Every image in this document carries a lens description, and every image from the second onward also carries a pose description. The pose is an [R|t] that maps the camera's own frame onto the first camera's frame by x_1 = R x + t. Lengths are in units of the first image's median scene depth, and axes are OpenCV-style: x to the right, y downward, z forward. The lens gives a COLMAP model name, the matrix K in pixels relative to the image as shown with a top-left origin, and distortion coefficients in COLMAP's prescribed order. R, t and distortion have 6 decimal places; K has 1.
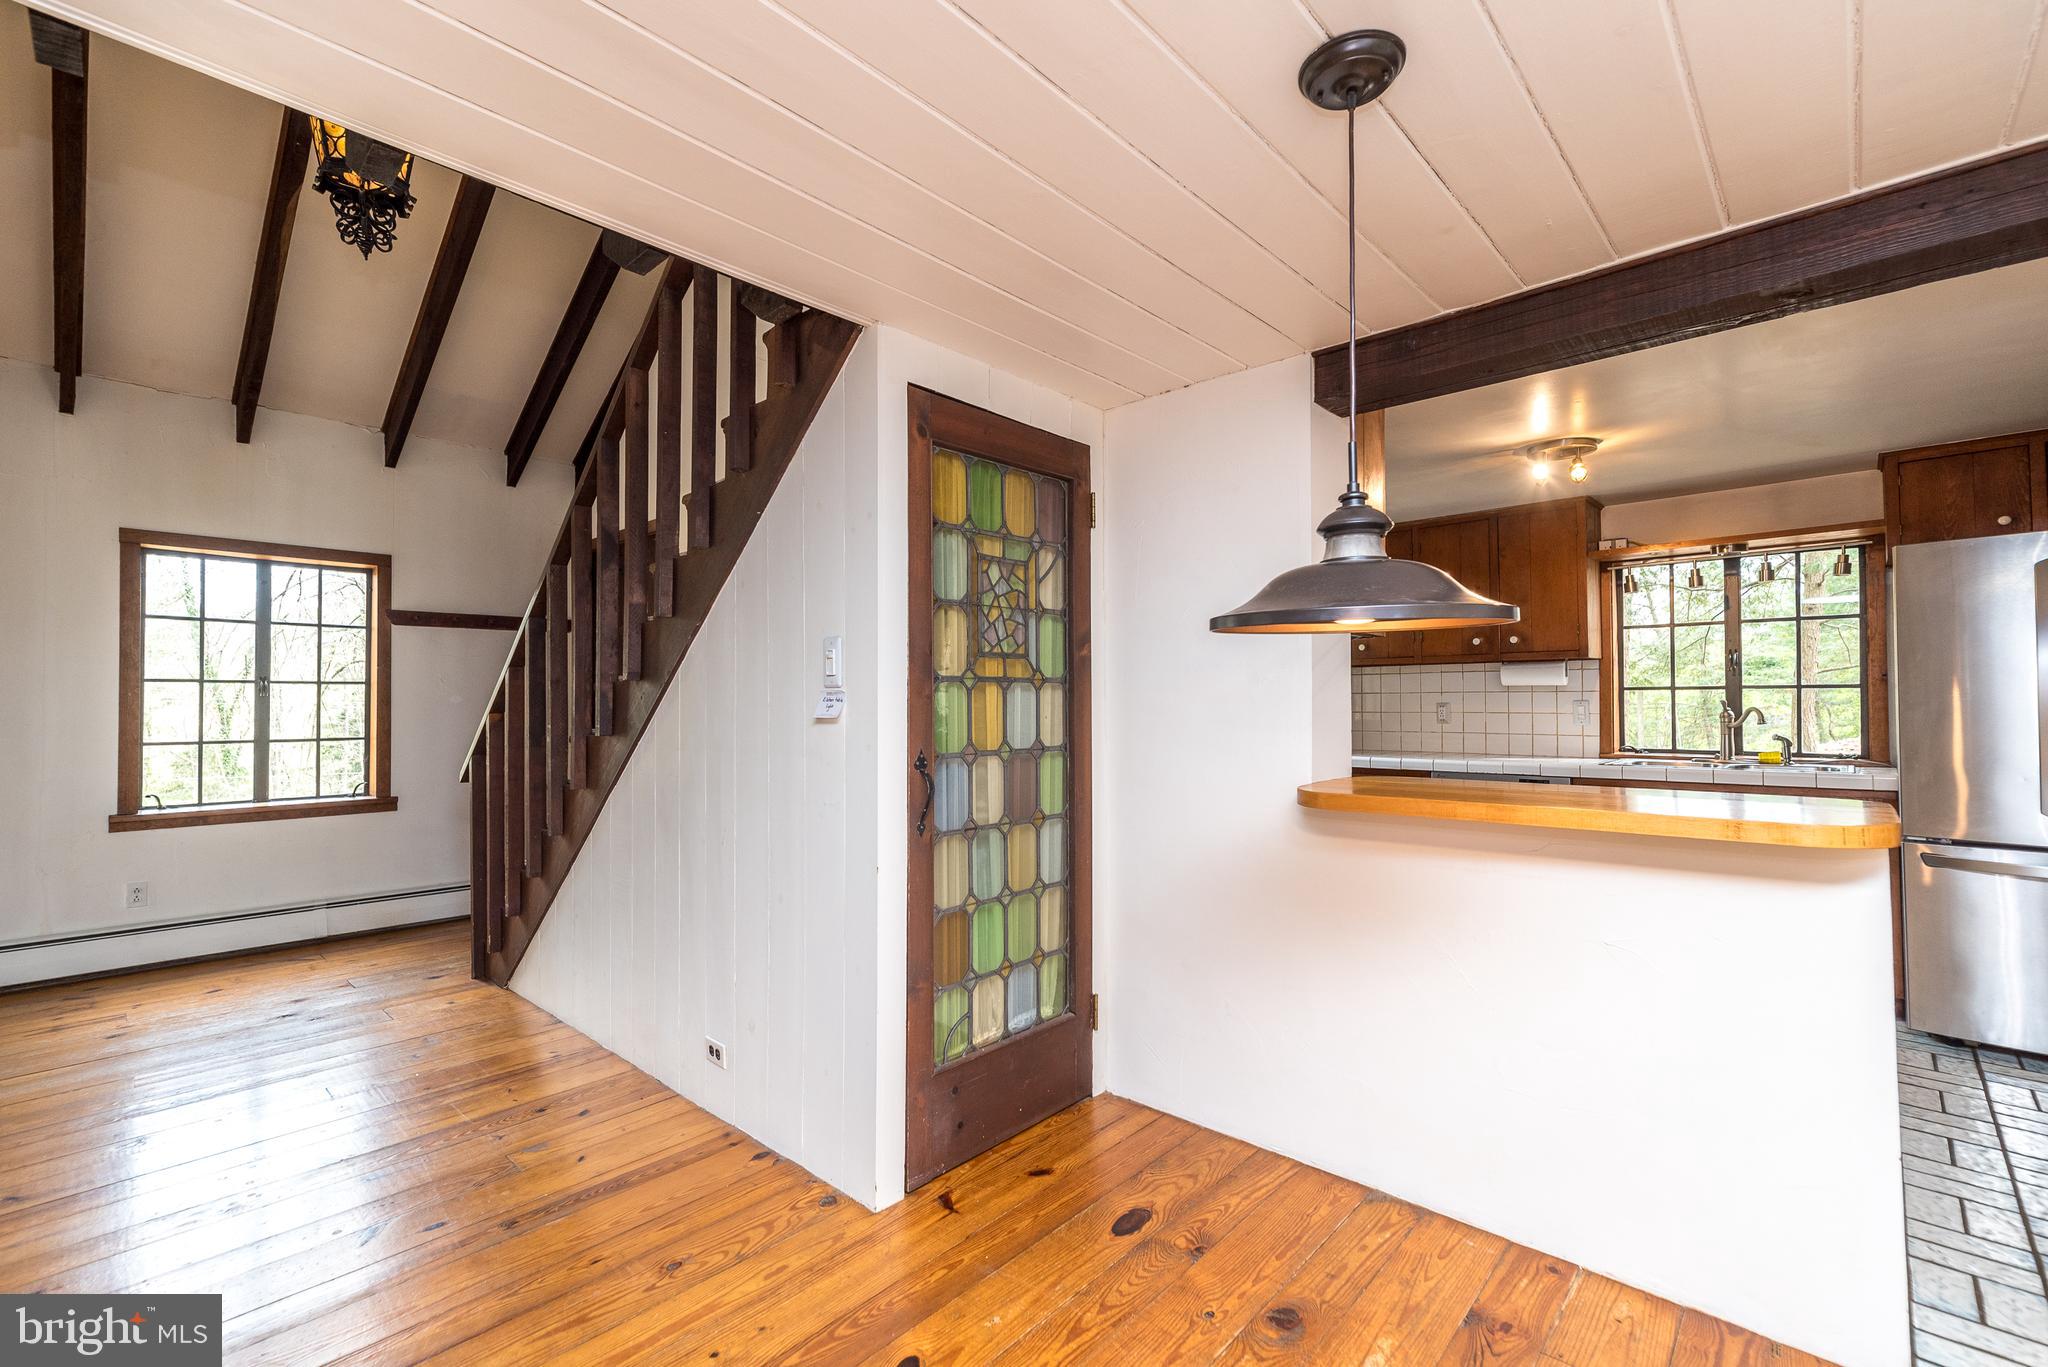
lens RADIAL K [[894.2, 0, 1025.8], [0, 894.2, 687.6], [0, 0, 1]] dist [0.008450, -0.000036]
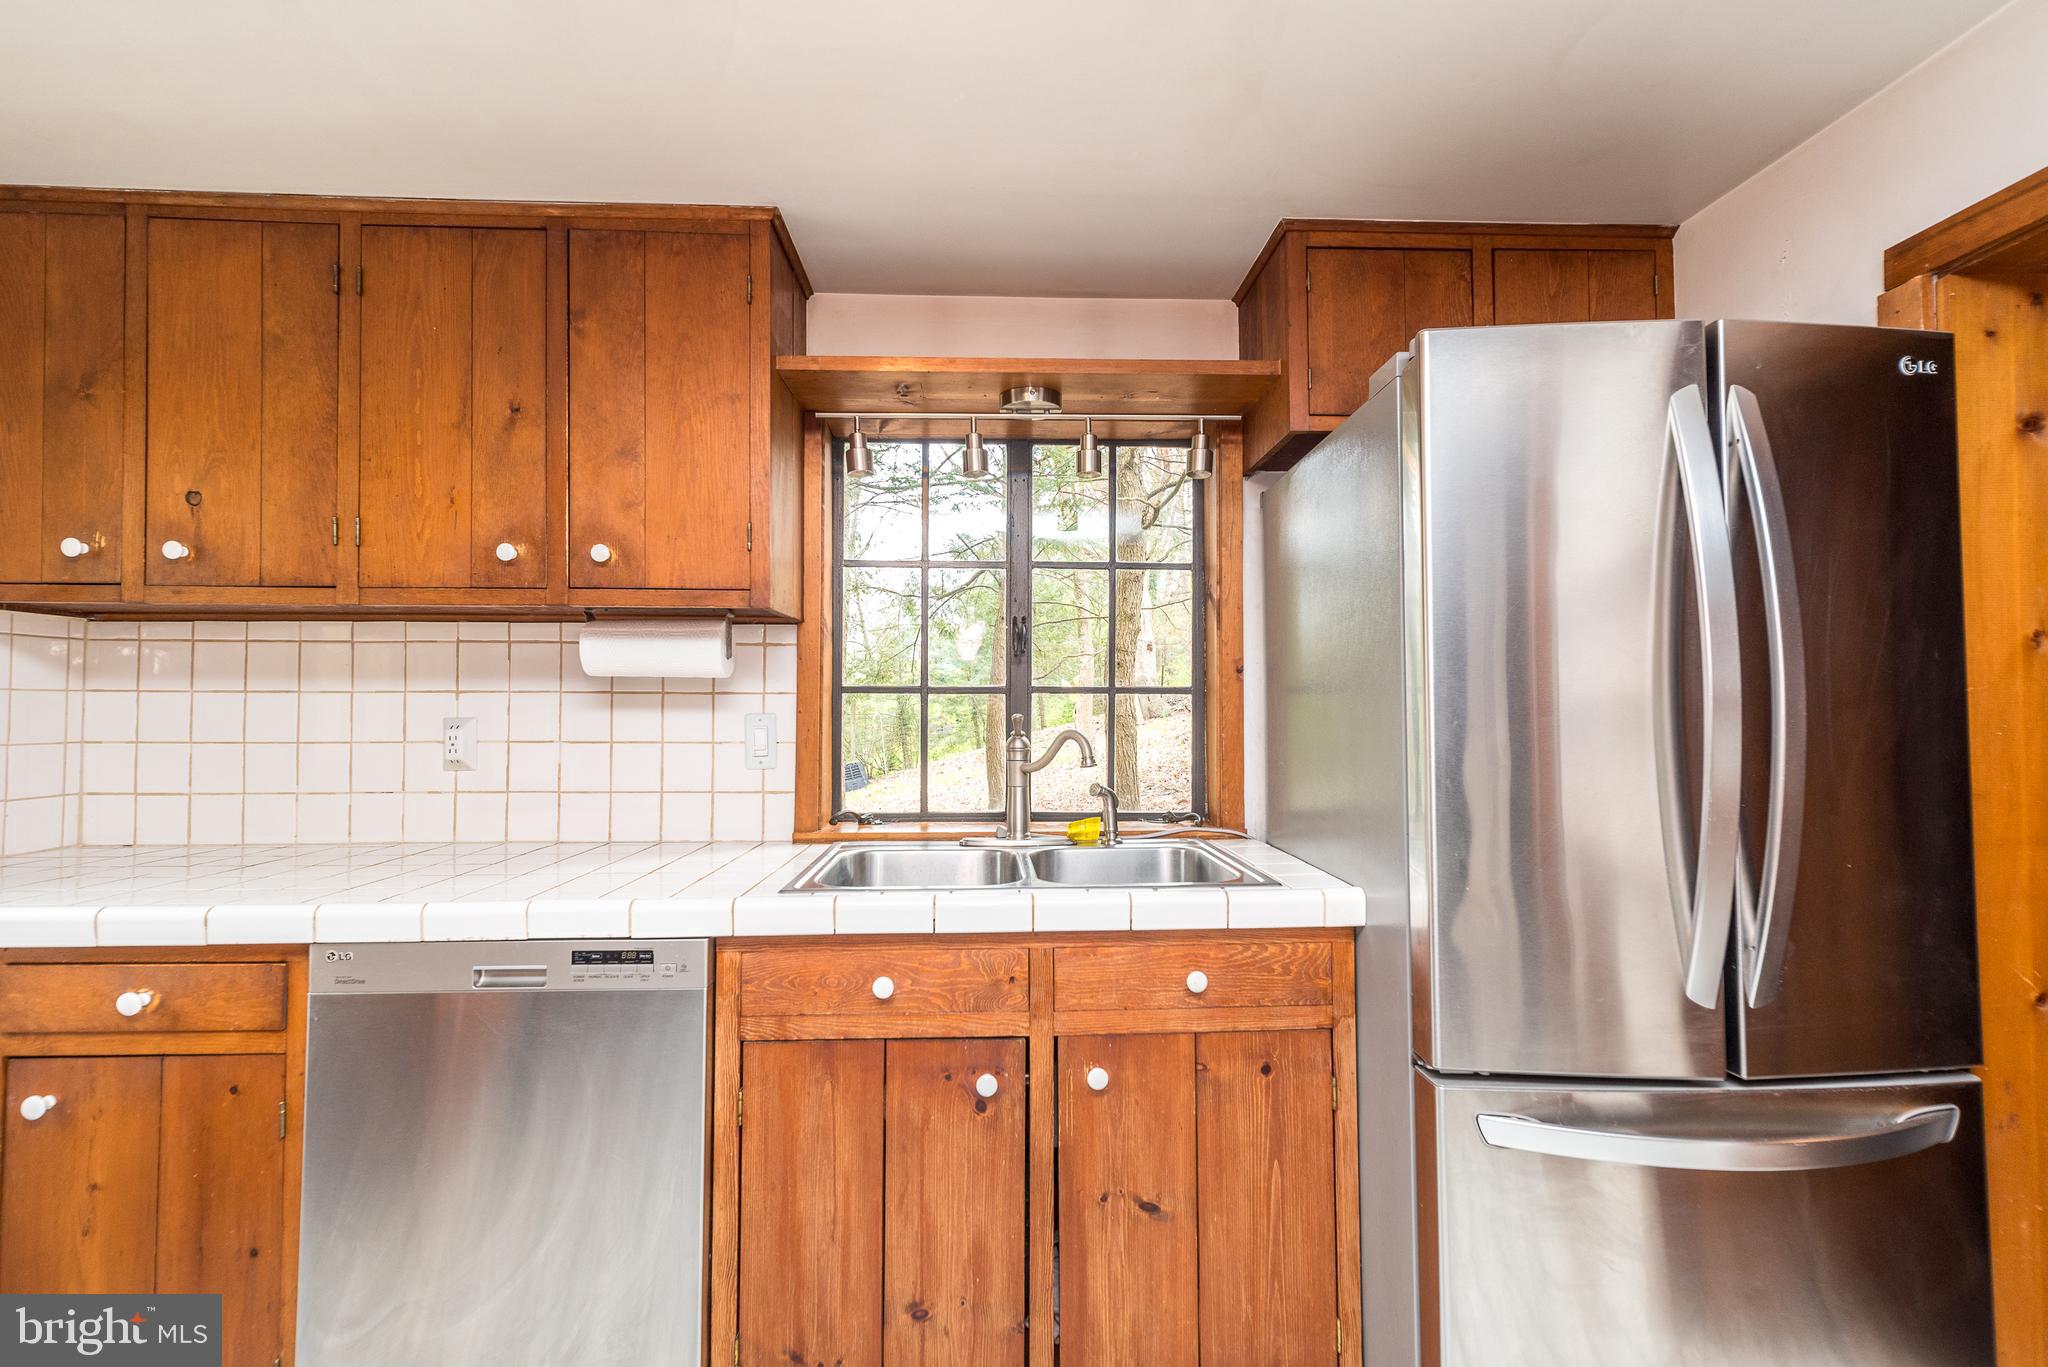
lens RADIAL K [[898.9, 0, 1022.1], [0, 898.9, 688.7], [0, 0, 1]] dist [0.008015, -0.000278]
pose [[0.704890, 0.024845, 0.708882, 0.400722], [-0.015140, 0.999686, -0.019983, 0.008753], [-0.709155, 0.003354, 0.705044, 0.603254]]
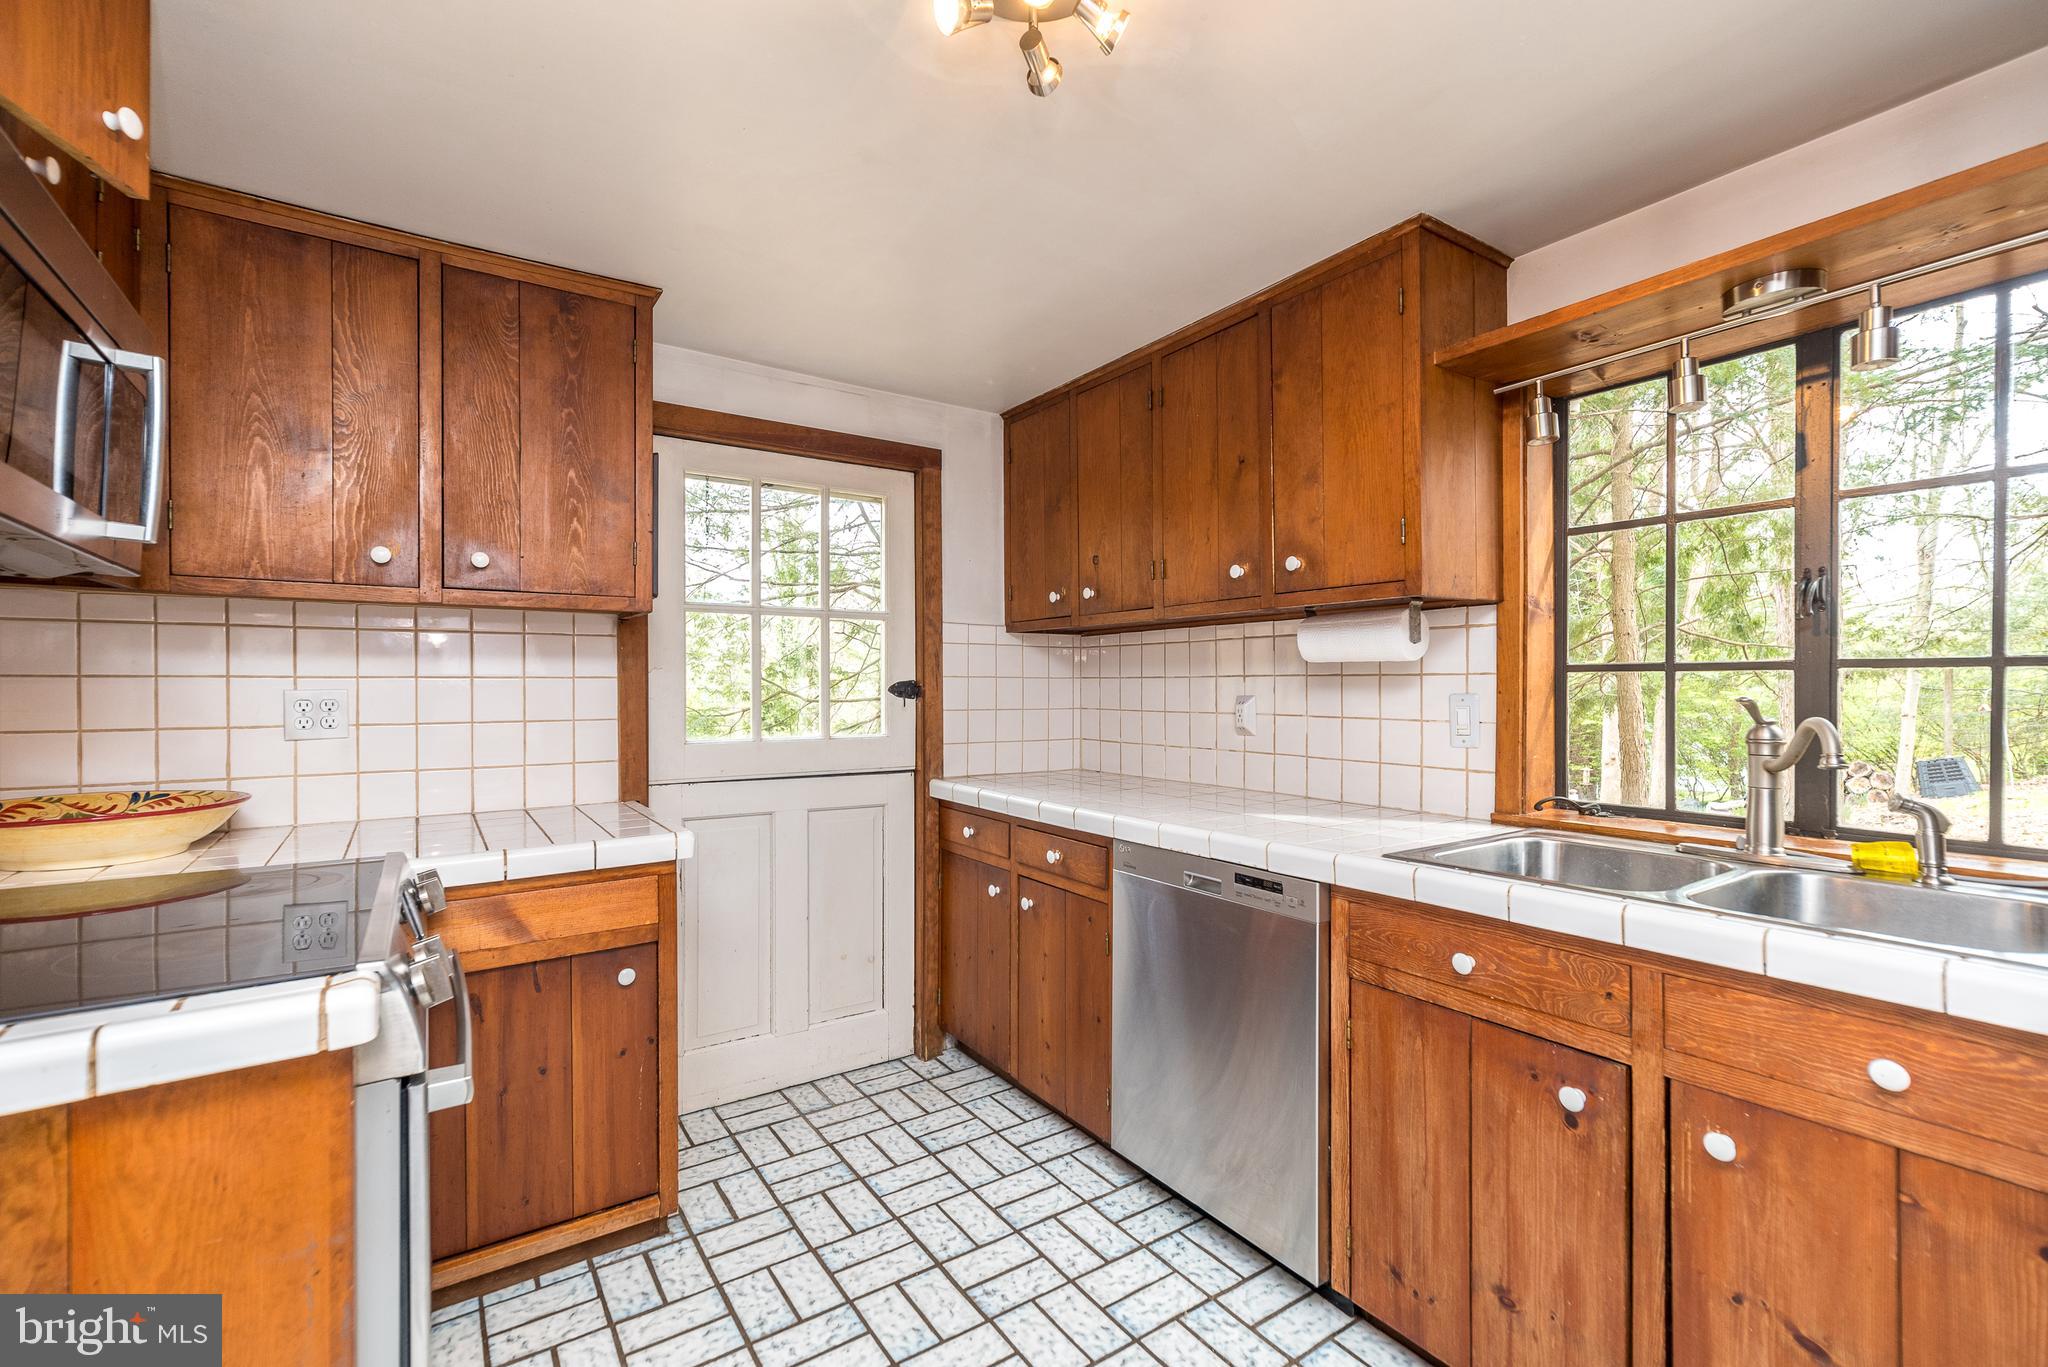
lens RADIAL K [[894.2, 0, 1025.8], [0, 894.2, 687.6], [0, 0, 1]] dist [0.008450, -0.000036]
pose [[0.973348, 0.004301, -0.229294, 0.516550], [-0.000270, 0.999845, 0.017609, 0.002964], [0.229334, -0.017077, 0.973198, 0.510360]]
